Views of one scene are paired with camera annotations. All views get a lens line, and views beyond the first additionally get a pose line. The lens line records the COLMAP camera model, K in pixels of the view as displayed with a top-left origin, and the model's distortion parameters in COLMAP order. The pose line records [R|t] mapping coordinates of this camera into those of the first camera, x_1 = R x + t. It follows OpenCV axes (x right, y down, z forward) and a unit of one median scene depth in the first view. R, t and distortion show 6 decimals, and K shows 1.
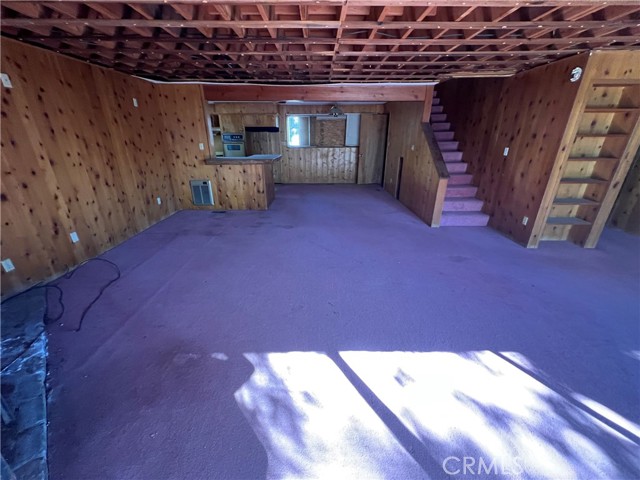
lens RADIAL K [[256.8, 0, 320.6], [0, 256.8, 238.3], [0, 0, 1]] dist [0.000623, 0.000221]
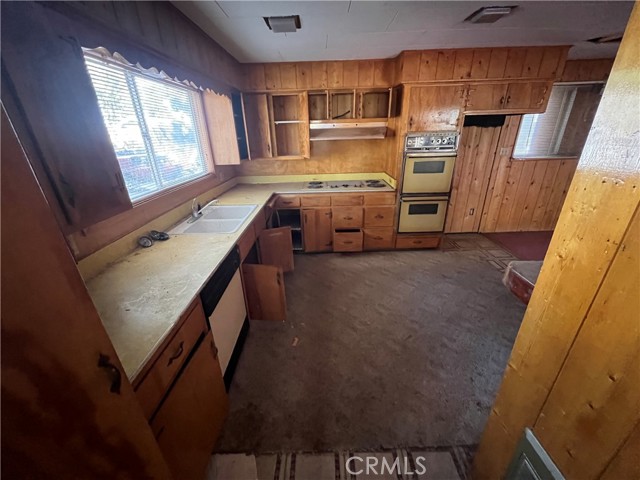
lens RADIAL K [[256.8, 0, 318.4], [0, 256.8, 239.7], [0, 0, 1]] dist [0.000623, 0.000221]
pose [[0.999490, -0.020575, -0.024409, -1.042286], [0.021369, 0.999235, 0.032755, -0.523634], [0.023716, -0.033260, 0.999165, 1.200396]]
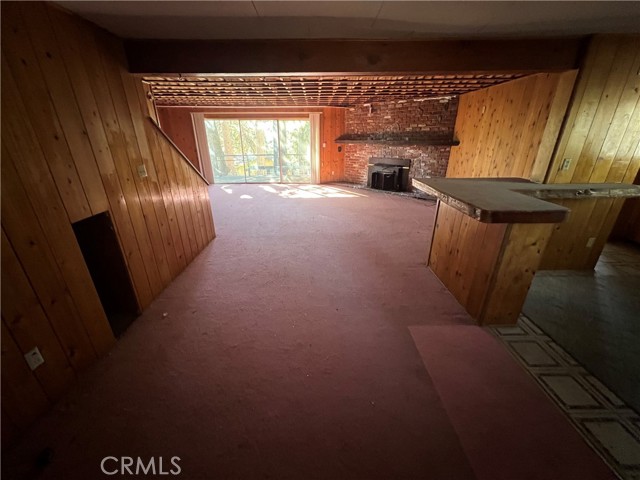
lens RADIAL K [[257.9, 0, 318.1], [0, 257.9, 238.9], [0, 0, 1]] dist [-0.001867, 0.000113]
pose [[-0.999984, 0.005574, -0.001388, 0.062975], [0.003040, 0.718455, 0.695566, -0.857119], [0.004874, 0.695551, -0.718460, 2.088038]]
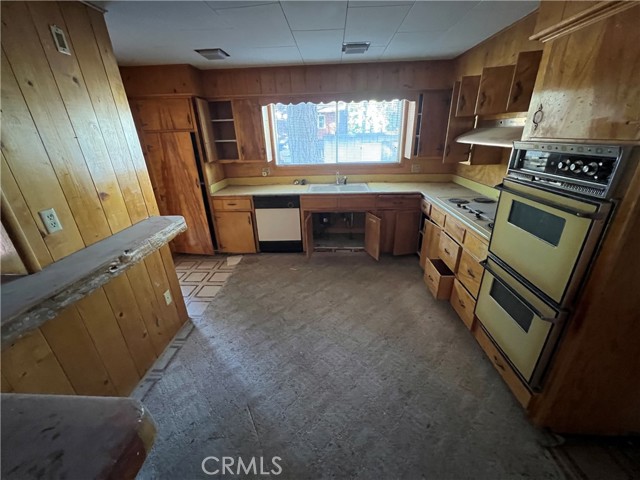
lens RADIAL K [[257.9, 0, 320.9], [0, 257.9, 238.8], [0, 0, 1]] dist [-0.001867, 0.000113]
pose [[-0.055666, 0.381927, -0.922515, -0.324414], [-0.341458, 0.860955, 0.377045, -0.738555], [0.938247, 0.335988, 0.082487, 1.750792]]
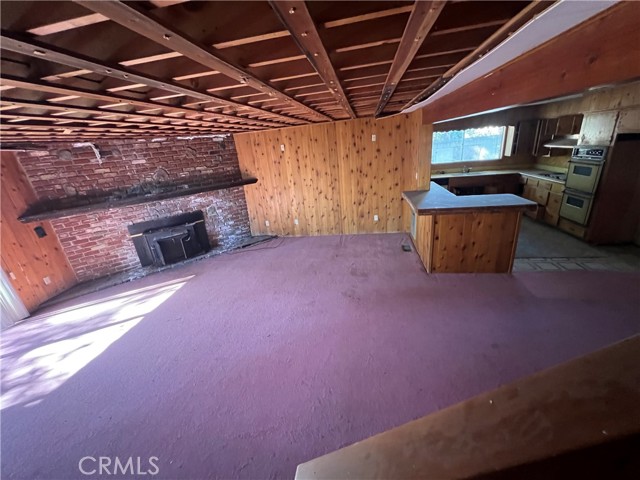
lens RADIAL K [[257.9, 0, 320.1], [0, 257.9, 239.6], [0, 0, 1]] dist [-0.001867, 0.000113]
pose [[-0.170657, 0.355151, -0.919099, 0.684094], [-0.279024, 0.877183, 0.390763, -0.577127], [0.944998, 0.323137, -0.050602, 1.101155]]
